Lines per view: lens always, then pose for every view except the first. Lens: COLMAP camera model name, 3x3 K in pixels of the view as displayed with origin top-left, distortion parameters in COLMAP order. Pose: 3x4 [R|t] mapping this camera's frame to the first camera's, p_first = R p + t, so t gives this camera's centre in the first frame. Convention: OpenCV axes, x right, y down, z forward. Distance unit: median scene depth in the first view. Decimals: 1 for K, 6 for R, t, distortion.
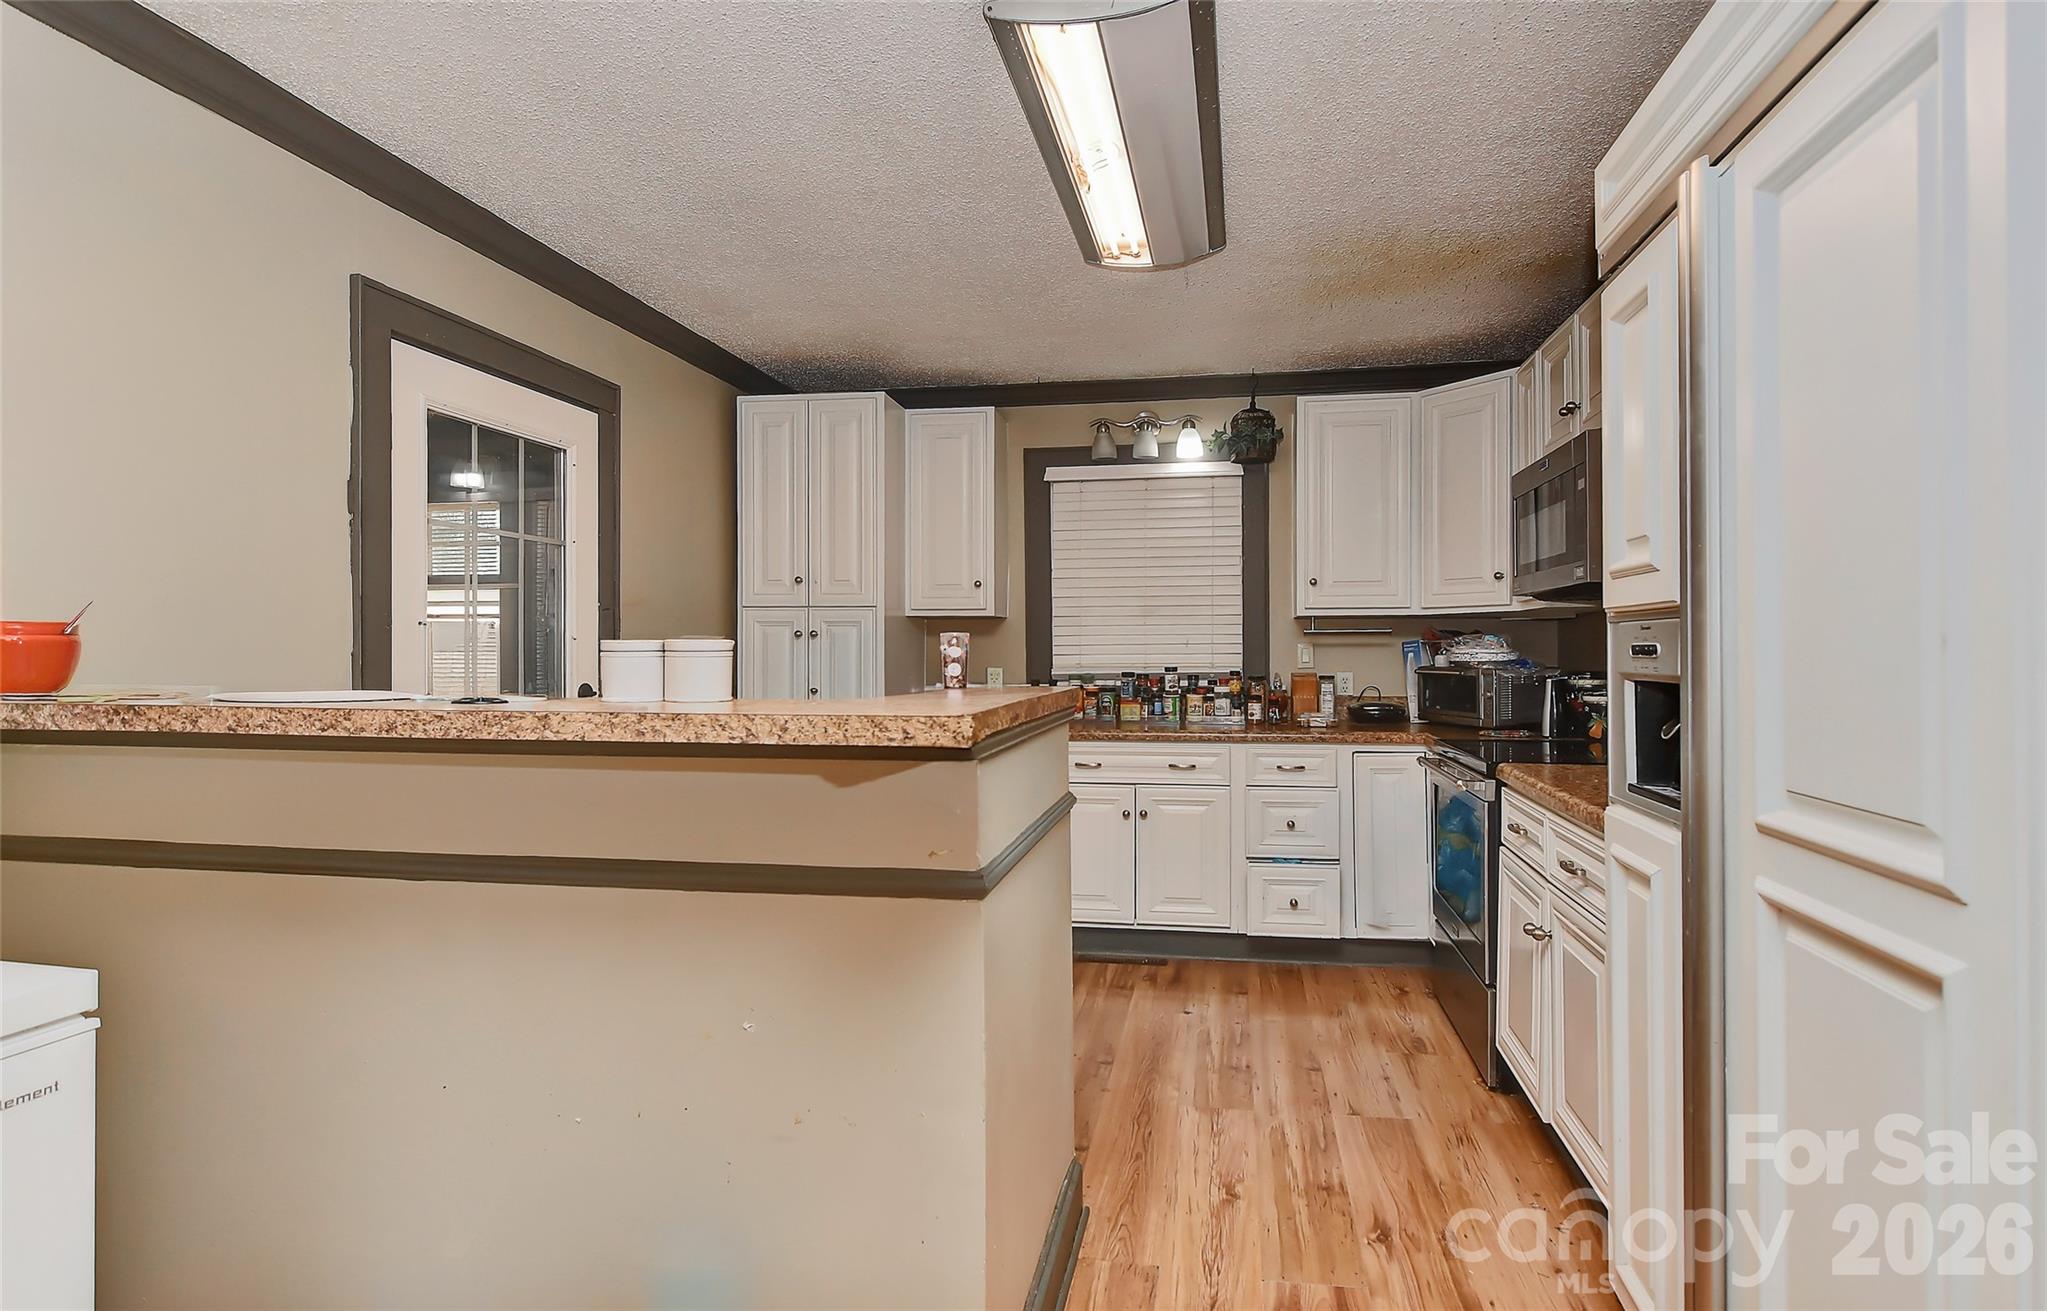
lens RADIAL K [[1020.4, 0, 1005.5], [0, 1020.4, 650.5], [0, 0, 1]] dist [-0.011058, 0.000087]
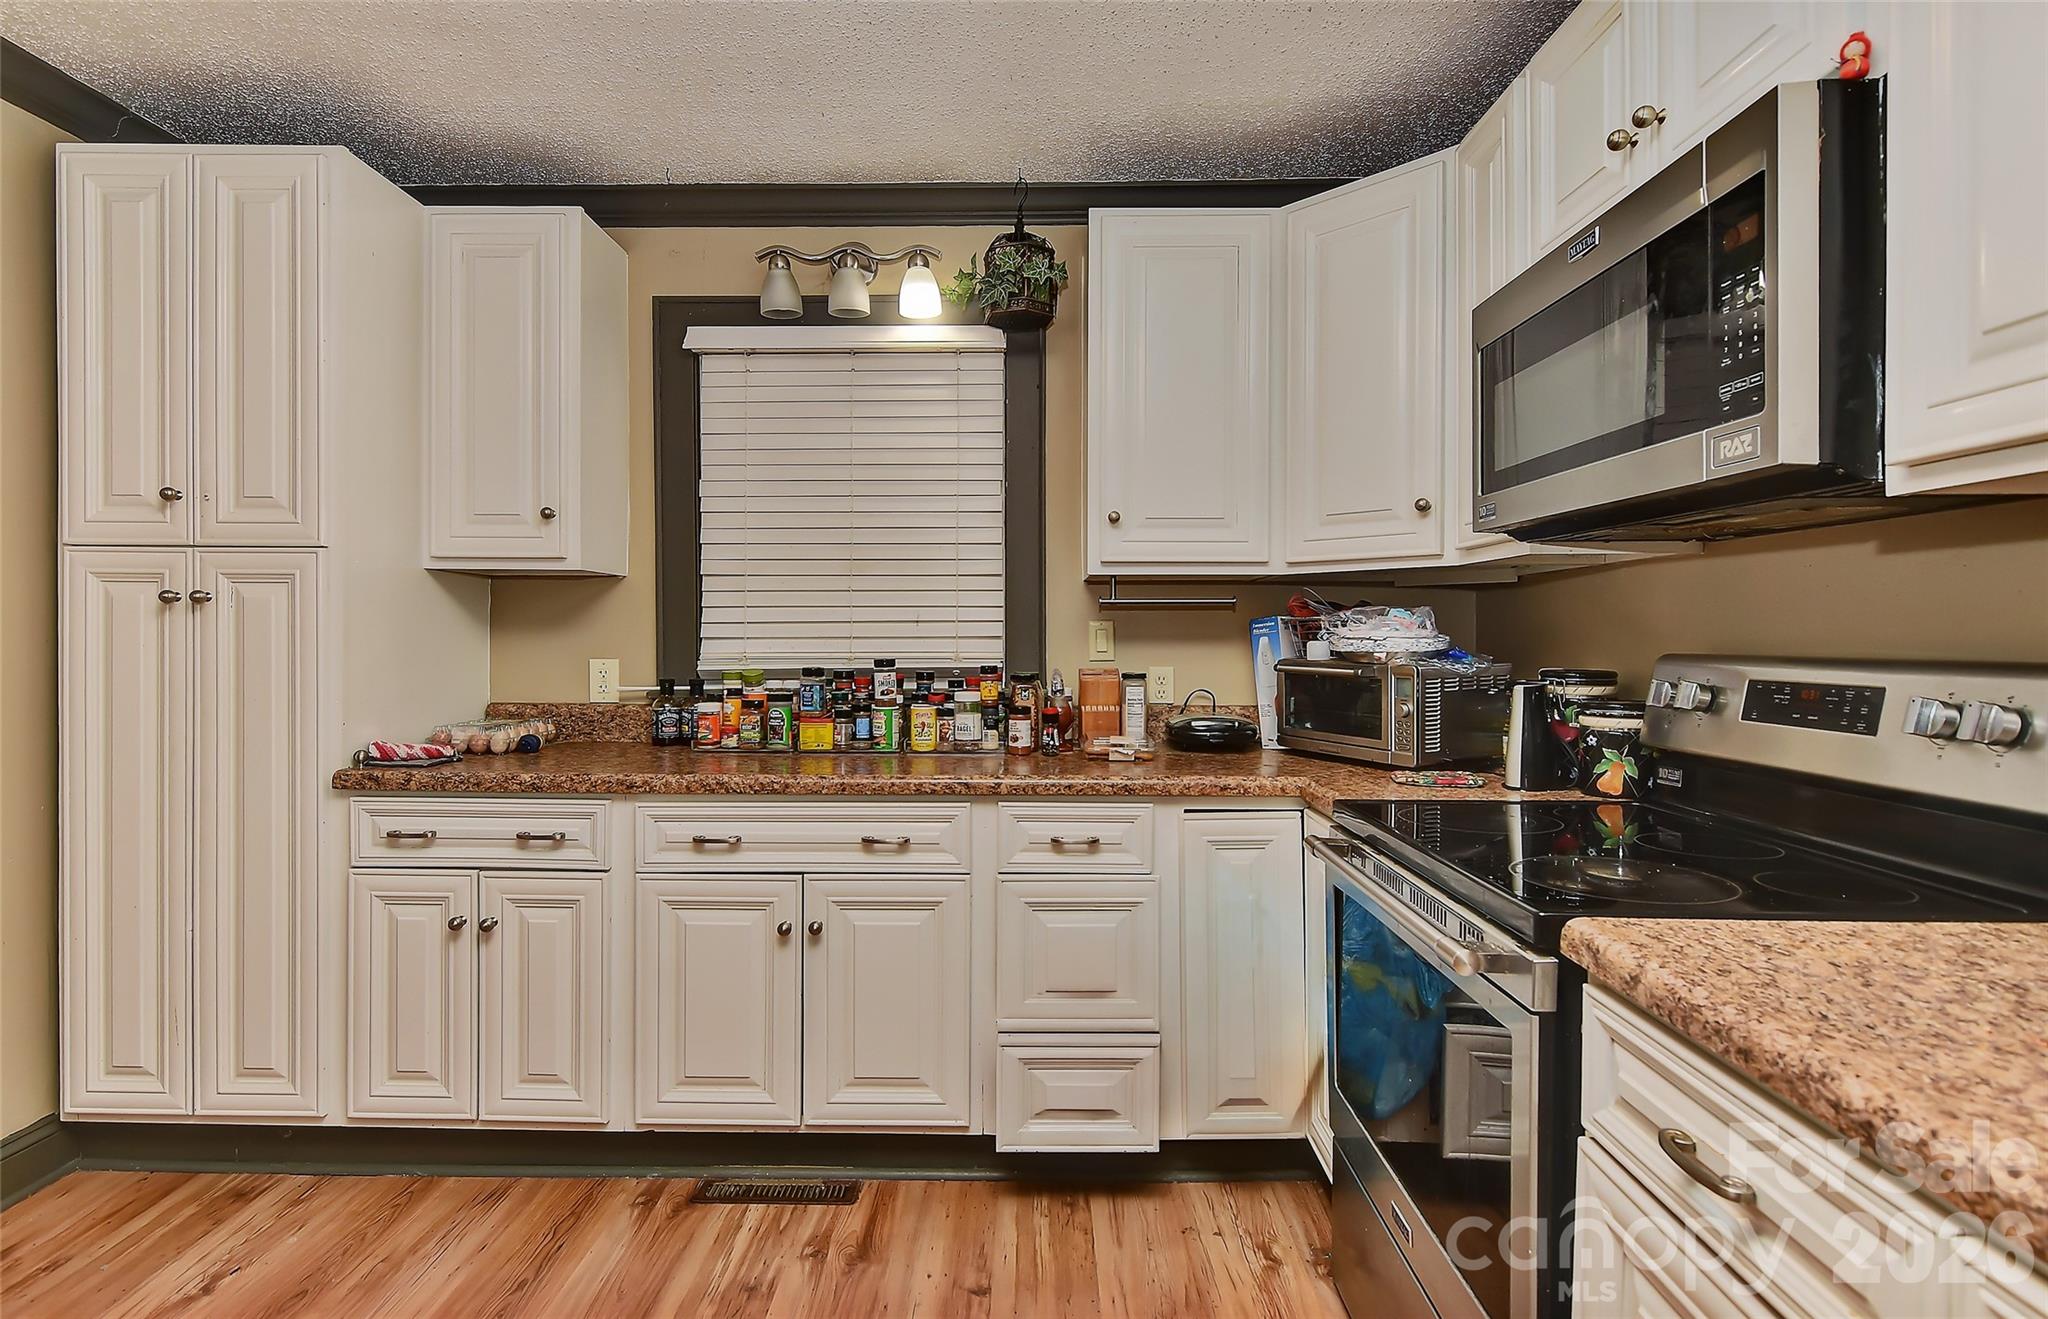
lens RADIAL K [[1020.9, 0, 1015.5], [0, 1020.9, 629.7], [0, 0, 1]] dist [-0.011058, 0.000087]
pose [[0.979983, 0.004729, 0.199023, 0.119656], [-0.004210, 0.999987, -0.003029, 0.000208], [-0.199034, 0.002130, 0.979990, 0.401823]]
